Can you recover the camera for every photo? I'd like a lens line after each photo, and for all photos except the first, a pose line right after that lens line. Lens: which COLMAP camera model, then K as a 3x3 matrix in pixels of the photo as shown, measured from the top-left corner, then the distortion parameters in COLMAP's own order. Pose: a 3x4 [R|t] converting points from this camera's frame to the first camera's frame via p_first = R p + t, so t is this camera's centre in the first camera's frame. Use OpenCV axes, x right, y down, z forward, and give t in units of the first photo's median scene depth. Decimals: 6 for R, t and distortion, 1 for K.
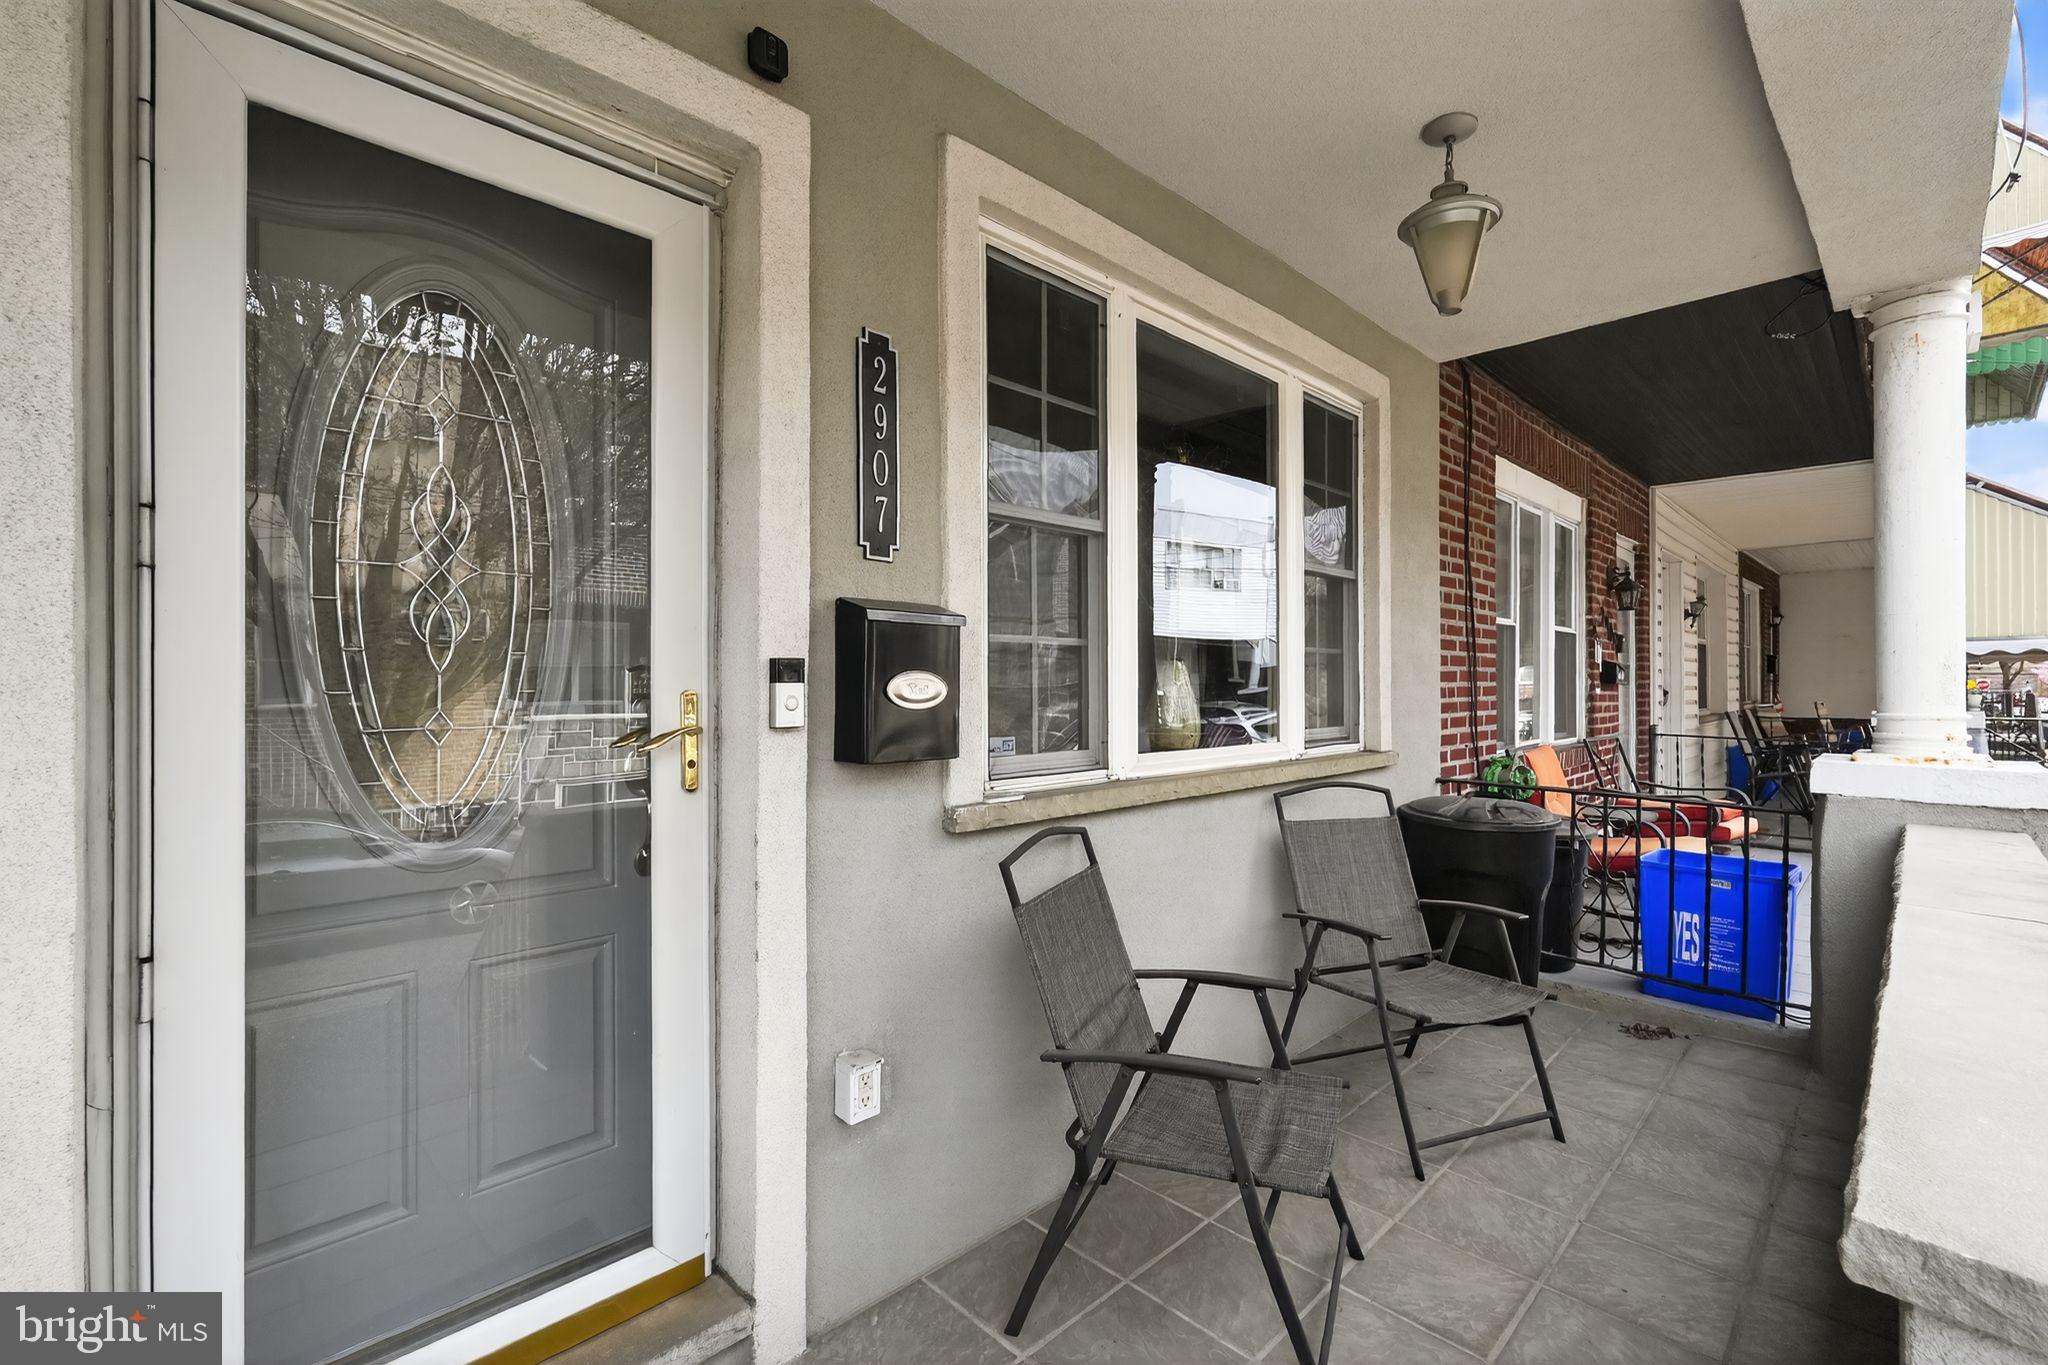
lens RADIAL K [[896.5, 0, 1025.2], [0, 896.5, 675.3], [0, 0, 1]] dist [-0.026079, 0.000024]
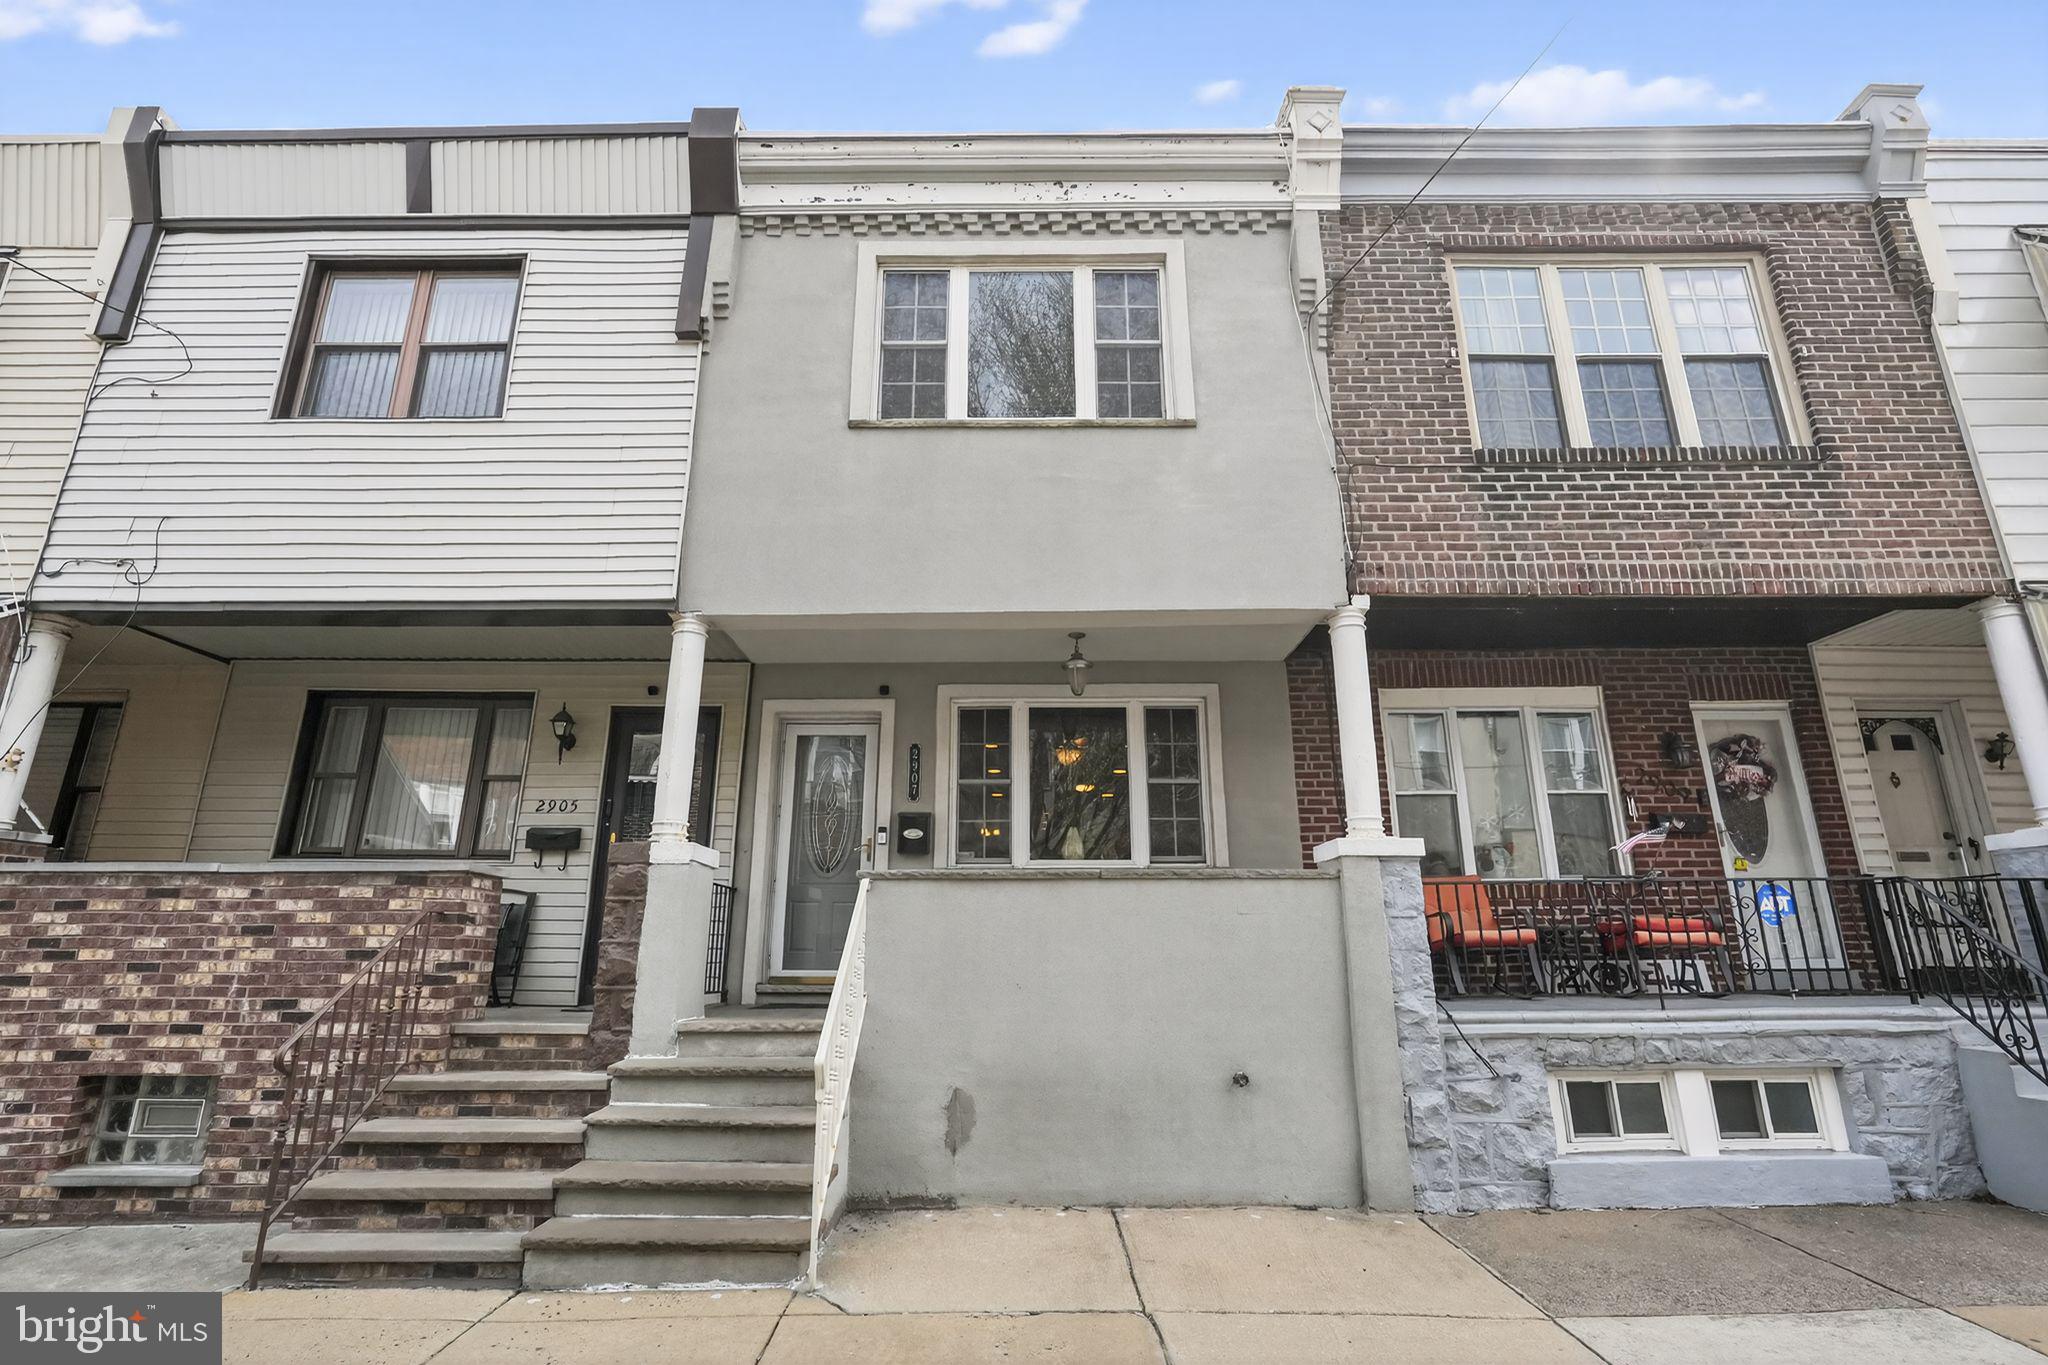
lens RADIAL K [[896.5, 0, 1025.2], [0, 896.5, 675.3], [0, 0, 1]] dist [-0.026079, 0.000024]
pose [[0.708989, -0.186889, -0.680005, 2.880348], [0.003925, 0.965277, -0.261199, 0.355830], [0.705208, 0.182519, 0.685105, -1.404256]]
